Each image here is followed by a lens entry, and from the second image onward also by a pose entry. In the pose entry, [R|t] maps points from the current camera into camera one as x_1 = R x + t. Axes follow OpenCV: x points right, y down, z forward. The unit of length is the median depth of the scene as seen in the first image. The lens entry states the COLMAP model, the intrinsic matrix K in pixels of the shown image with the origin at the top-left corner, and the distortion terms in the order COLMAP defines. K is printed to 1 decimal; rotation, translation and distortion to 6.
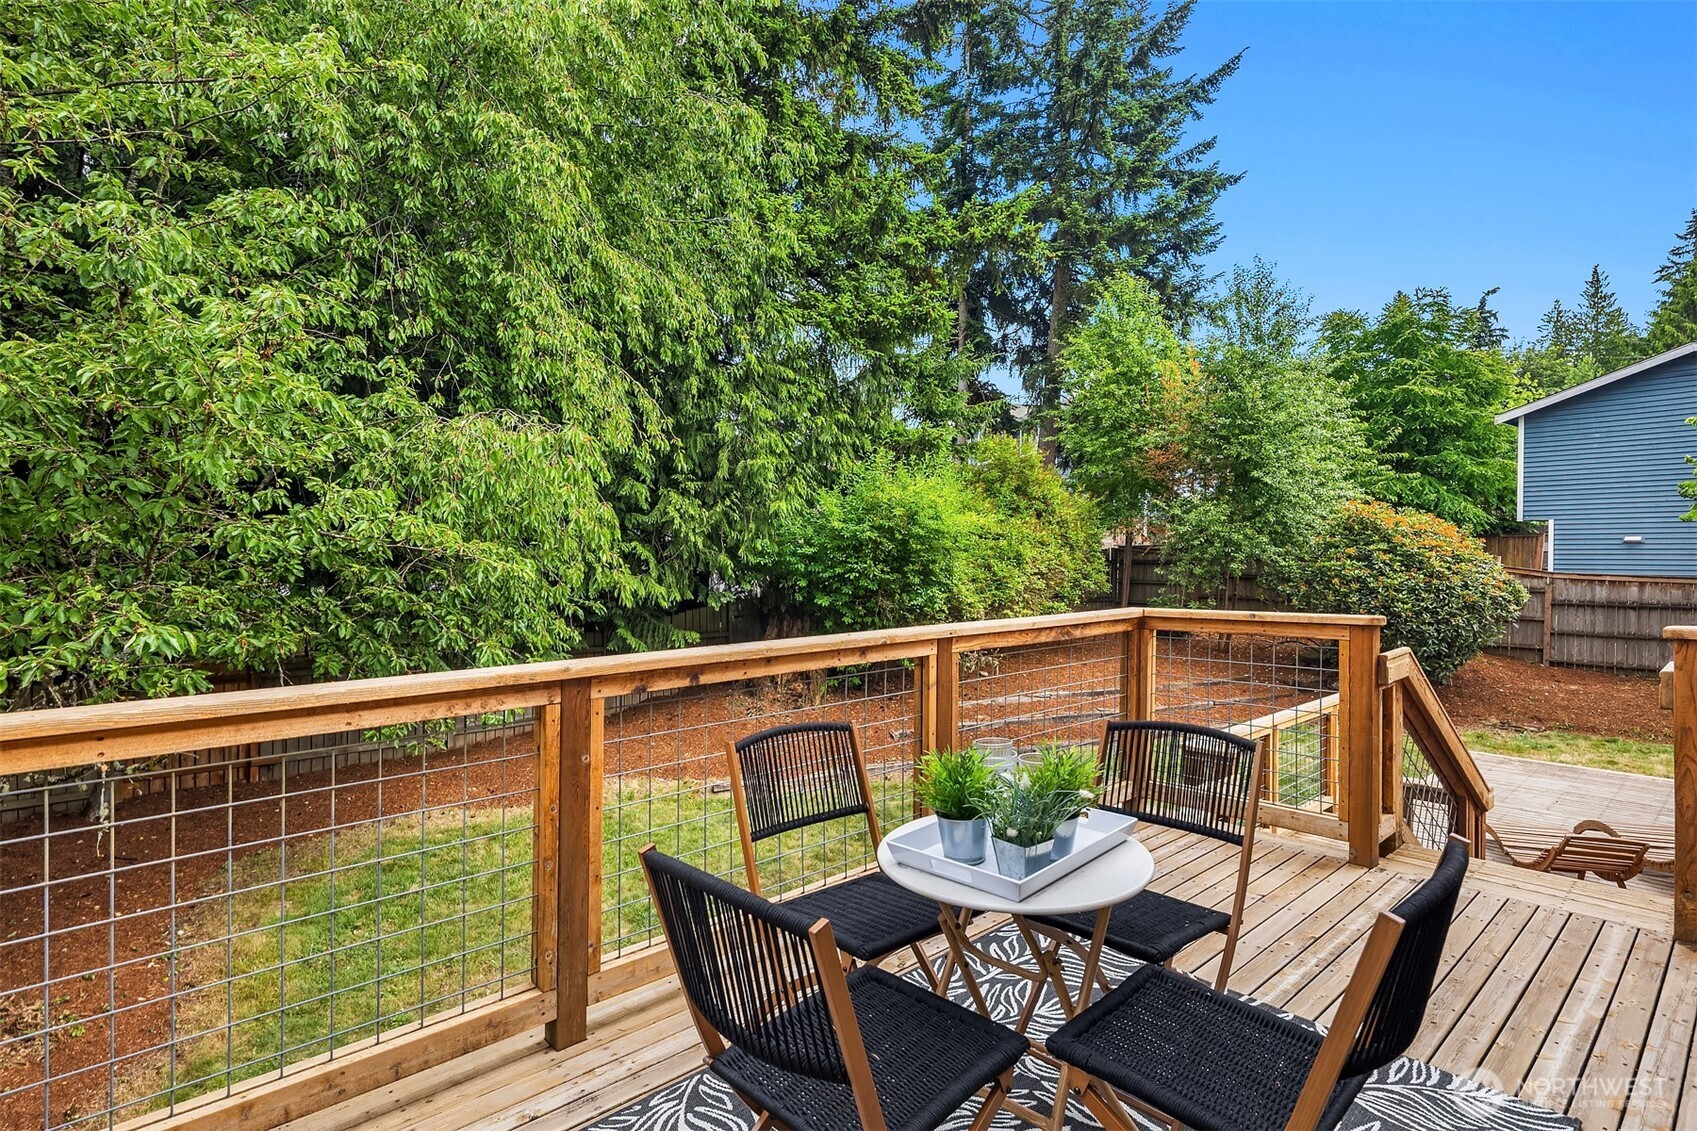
lens RADIAL K [[834.7, 0, 831.8], [0, 834.7, 547.4], [0, 0, 1]] dist [0.002191, -0.003072]
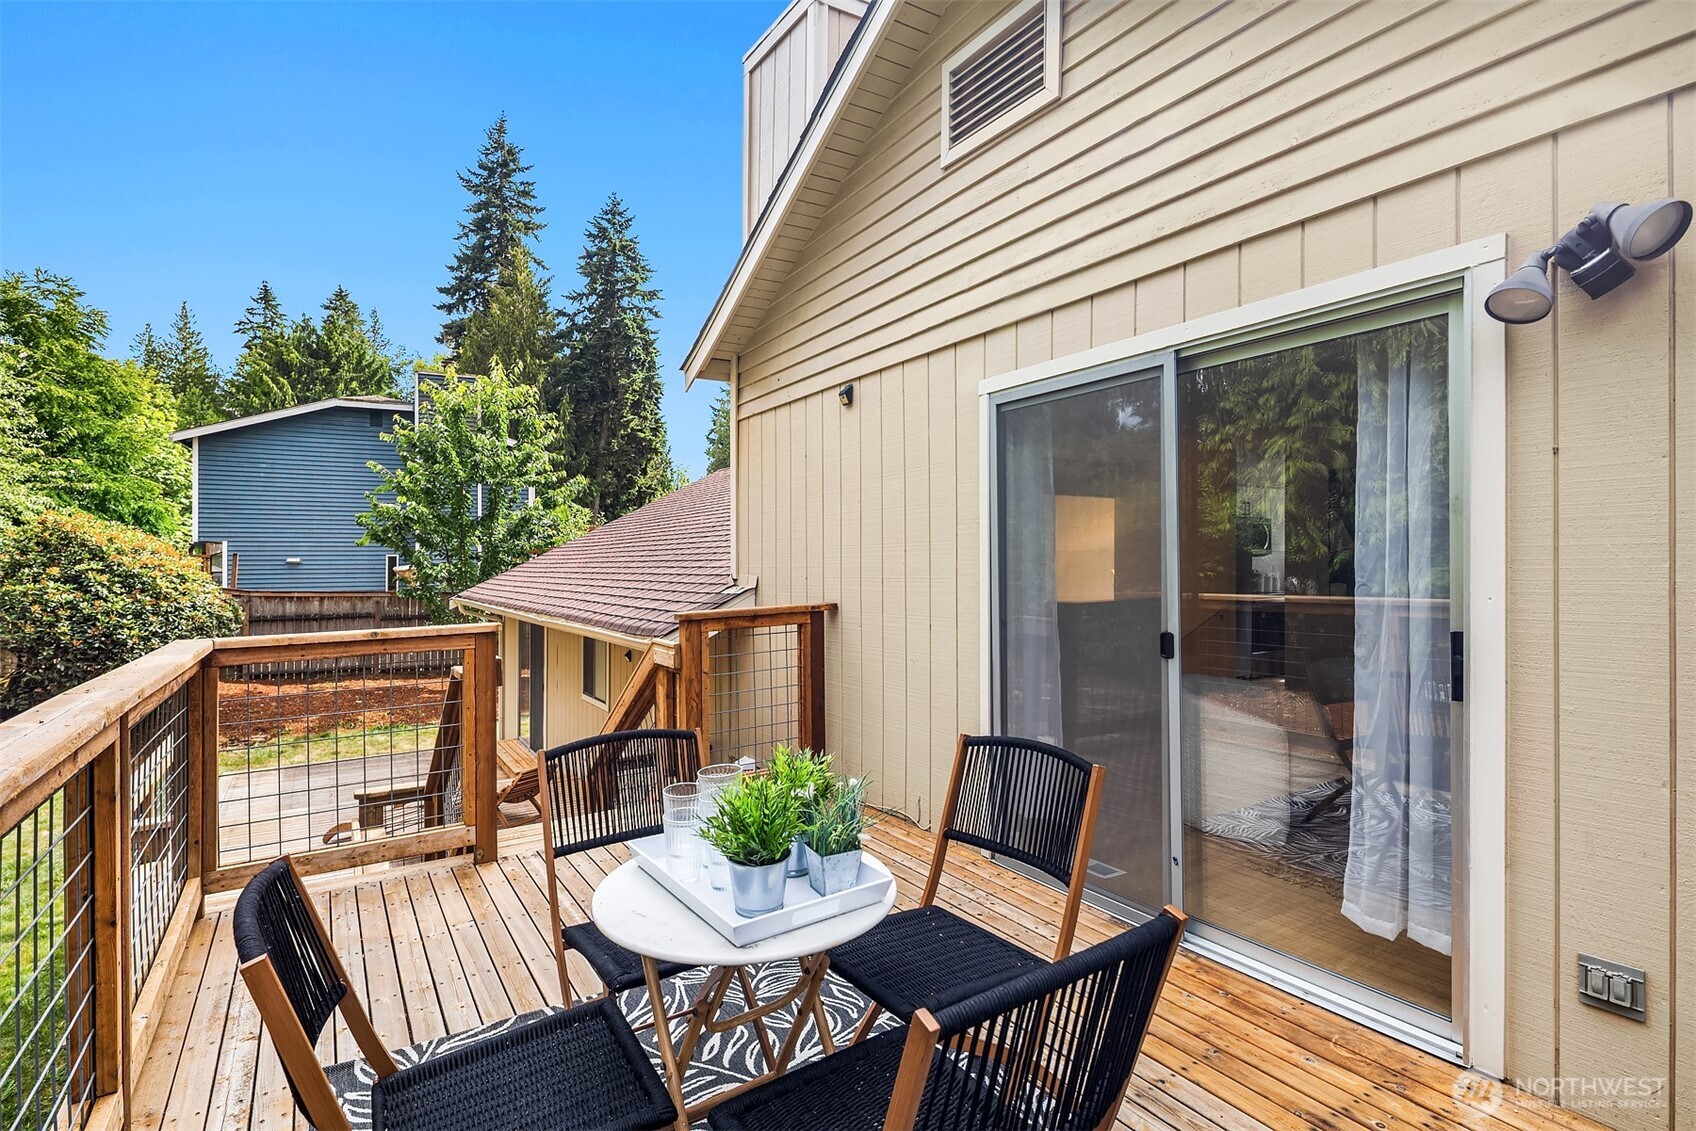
lens RADIAL K [[834.2, 0, 848.7], [0, 834.2, 579.6], [0, 0, 1]] dist [0.002191, -0.003072]
pose [[0.146196, -0.013535, 0.989163, -0.081898], [0.000286, 0.999907, 0.013639, 0.001602], [-0.989256, -0.001711, 0.146186, 0.093545]]
